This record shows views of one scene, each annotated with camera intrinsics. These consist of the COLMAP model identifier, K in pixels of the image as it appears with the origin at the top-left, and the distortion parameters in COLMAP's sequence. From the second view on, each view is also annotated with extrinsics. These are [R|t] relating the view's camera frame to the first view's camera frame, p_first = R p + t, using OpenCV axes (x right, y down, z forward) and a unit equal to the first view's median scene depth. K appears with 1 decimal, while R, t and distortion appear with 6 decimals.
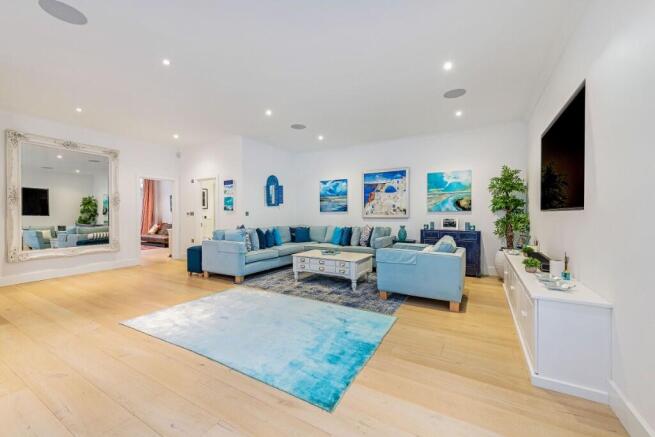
lens RADIAL K [[257.8, 0, 339.1], [0, 257.8, 219.5], [0, 0, 1]] dist [0.001784, -0.000329]
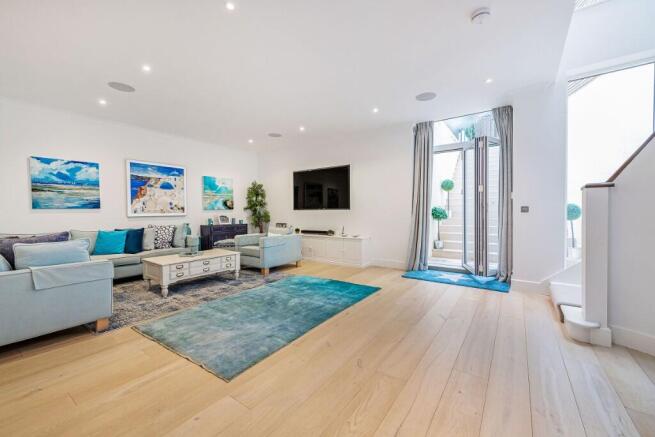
lens RADIAL K [[257.8, 0, 328.1], [0, 257.8, 214.8], [0, 0, 1]] dist [0.001784, -0.000329]
pose [[0.119072, -0.011027, 0.992824, -0.710306], [0.027551, 0.999590, 0.007798, -0.002696], [-0.992503, 0.026425, 0.119327, 0.328886]]
